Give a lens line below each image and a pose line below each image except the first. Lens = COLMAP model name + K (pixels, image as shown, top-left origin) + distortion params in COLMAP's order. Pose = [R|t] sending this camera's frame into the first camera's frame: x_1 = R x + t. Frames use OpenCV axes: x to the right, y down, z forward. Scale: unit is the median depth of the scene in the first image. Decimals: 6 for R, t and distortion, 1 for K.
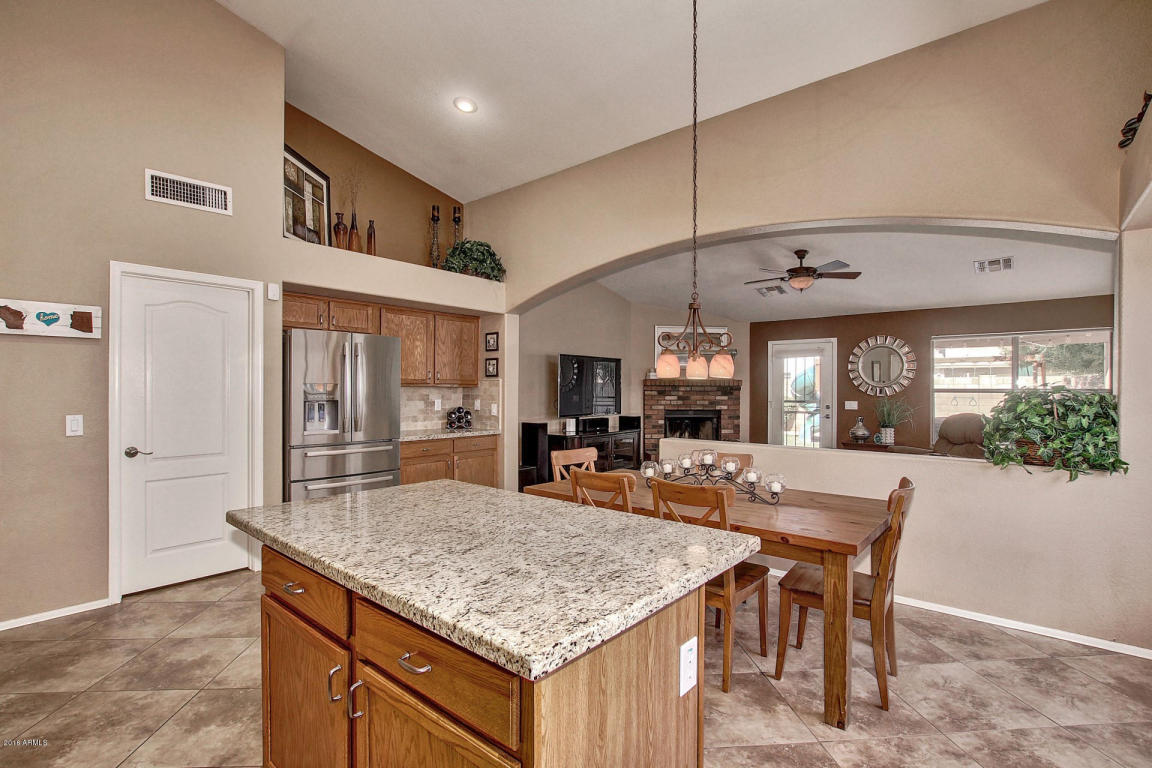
lens RADIAL K [[535.2, 0, 576.8], [0, 535.2, 387.3], [0, 0, 1]] dist [-0.024562, -0.002723]
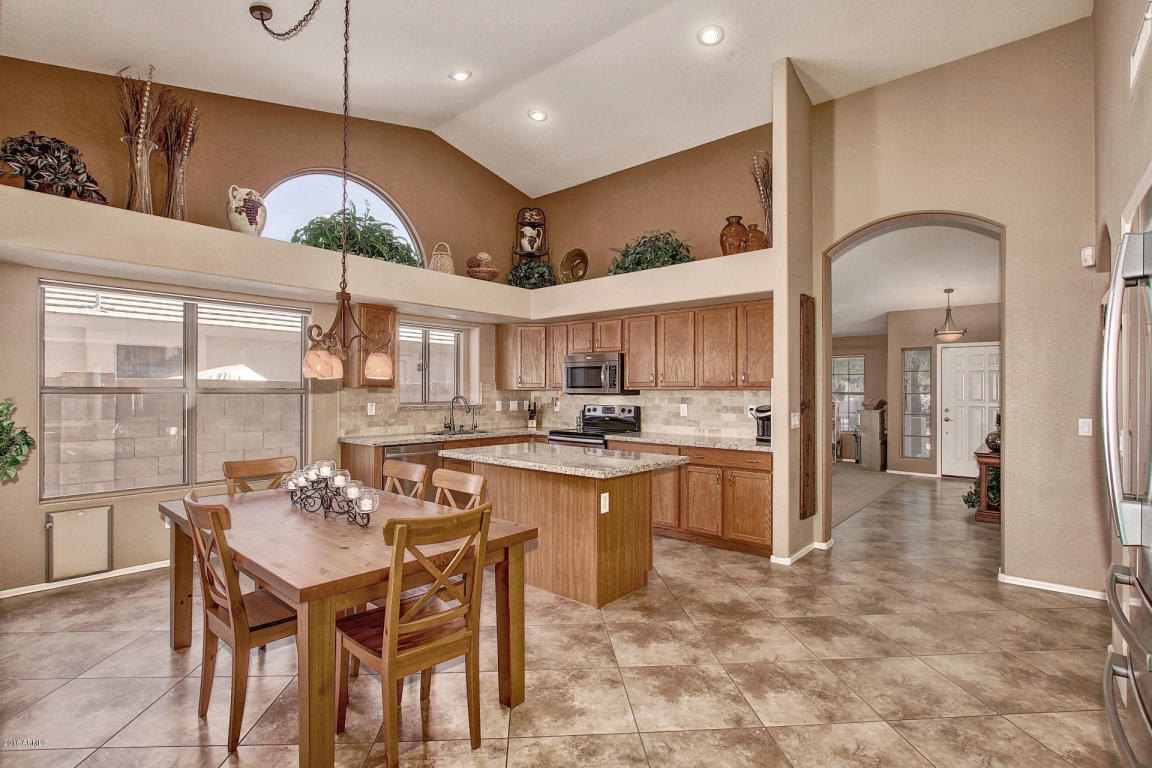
lens RADIAL K [[535.2, 0, 572.0], [0, 535.2, 386.8], [0, 0, 1]] dist [-0.024562, -0.002723]
pose [[-0.999714, -0.006760, 0.022932, -0.065774], [-0.007034, 0.999905, -0.011882, 0.001871], [-0.022849, -0.012040, -0.999666, 0.697406]]
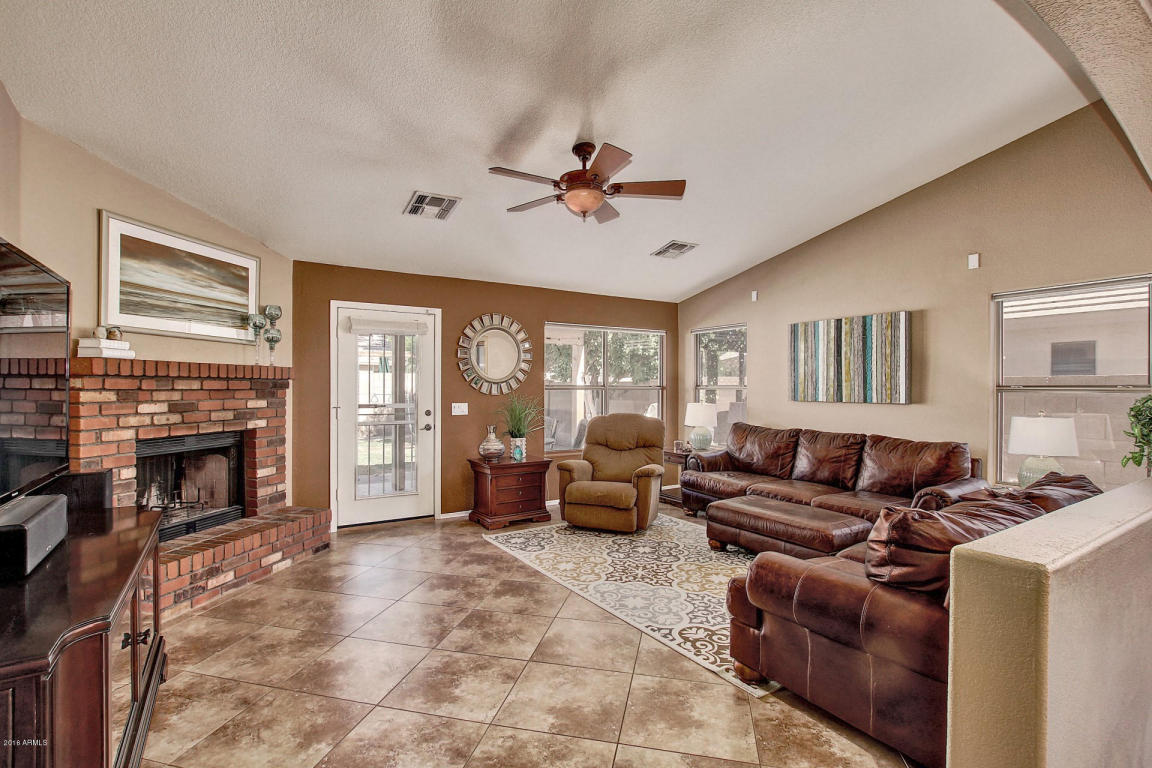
lens RADIAL K [[535.2, 0, 564.3], [0, 535.2, 388.3], [0, 0, 1]] dist [-0.024562, -0.002723]
pose [[0.309446, -0.003888, 0.950909, -0.107113], [-0.003475, 0.999980, 0.005220, 0.002662], [-0.950911, -0.004919, 0.309426, 0.659947]]
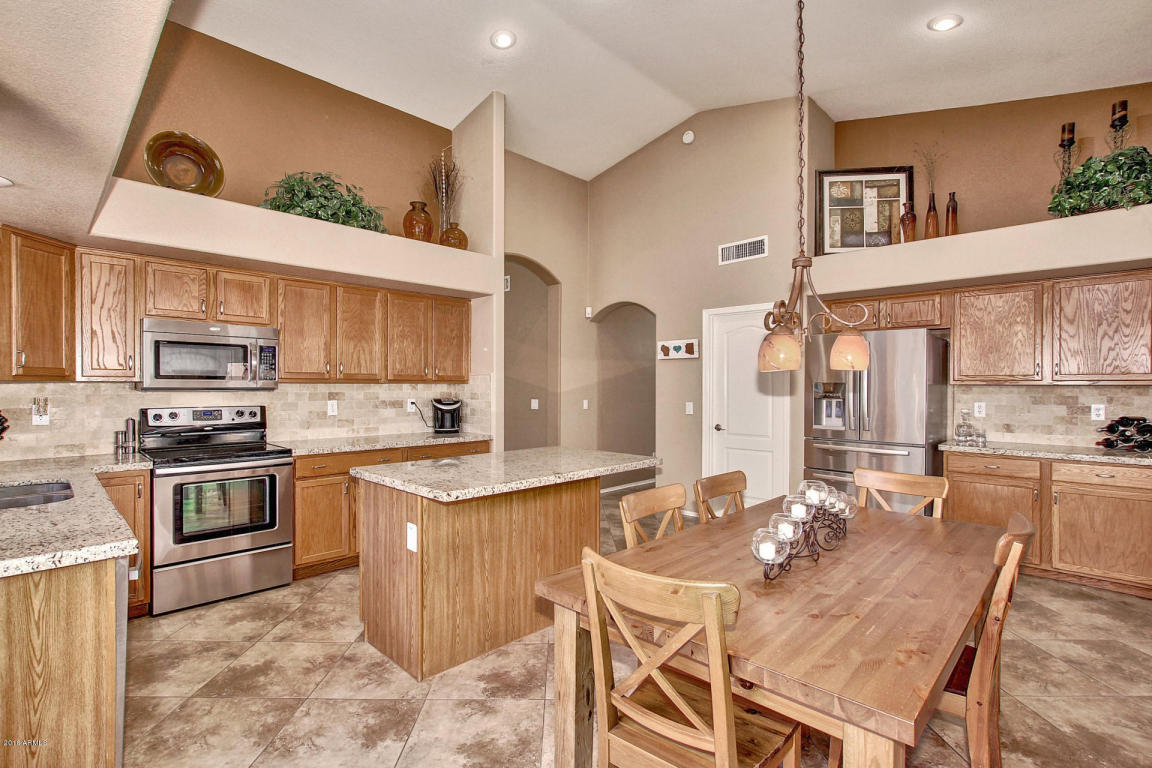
lens RADIAL K [[535.2, 0, 564.2], [0, 535.2, 387.5], [0, 0, 1]] dist [-0.024562, -0.002723]
pose [[-0.087144, 0.000028, -0.996196, 0.337792], [-0.000745, 1.000000, 0.000093, 0.001335], [0.996195, 0.000750, -0.087144, 0.290389]]
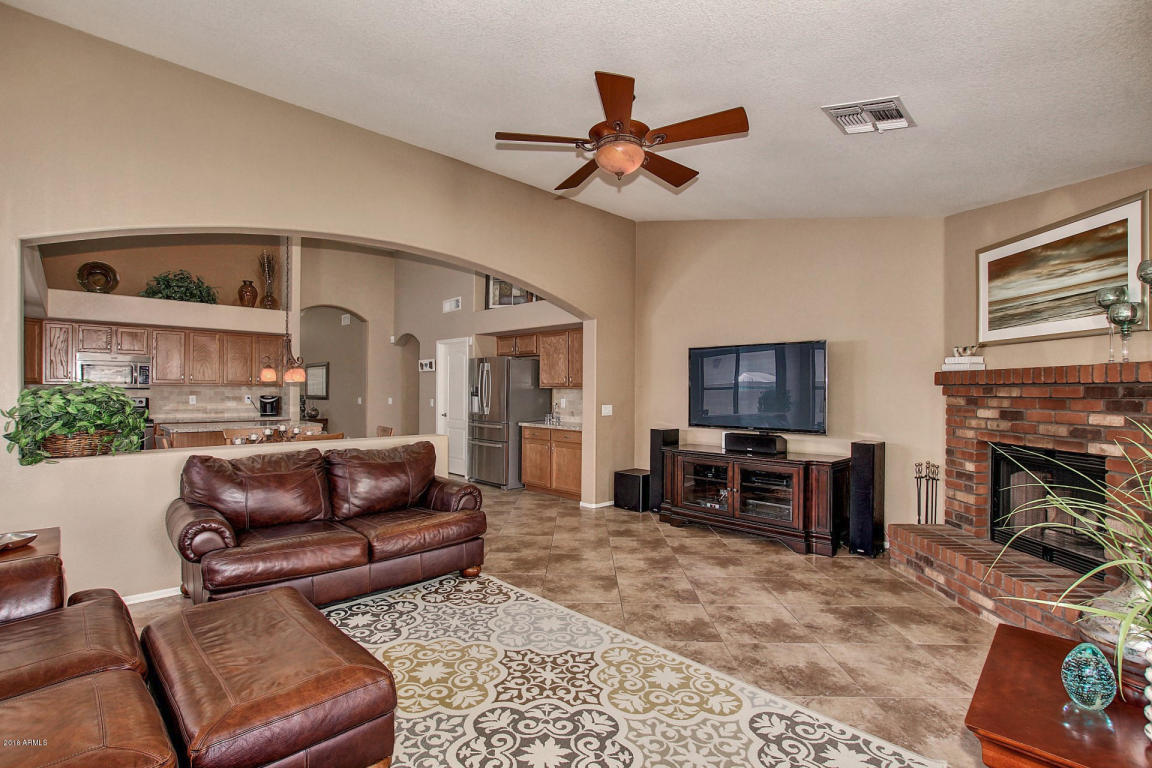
lens RADIAL K [[535.2, 0, 561.7], [0, 535.2, 392.5], [0, 0, 1]] dist [-0.024562, -0.002723]
pose [[-0.112454, -0.000318, -0.993657, 0.697622], [-0.005628, 0.999984, 0.000317, 0.005454], [0.993641, 0.005628, -0.112454, 0.787820]]
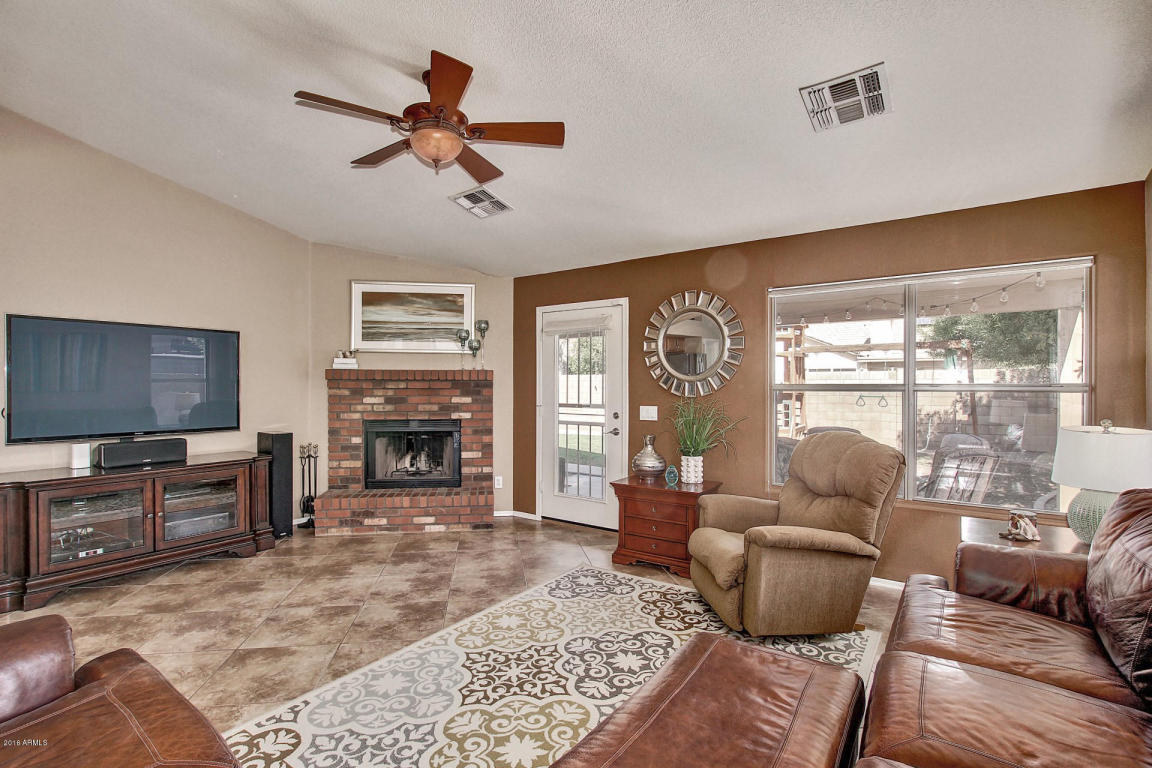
lens RADIAL K [[535.2, 0, 571.8], [0, 535.2, 387.1], [0, 0, 1]] dist [-0.024562, -0.002723]
pose [[0.997382, -0.001918, 0.072289, 0.394461], [0.001554, 0.999986, 0.005101, 0.002394], [-0.072298, -0.004976, 0.997371, 0.426255]]
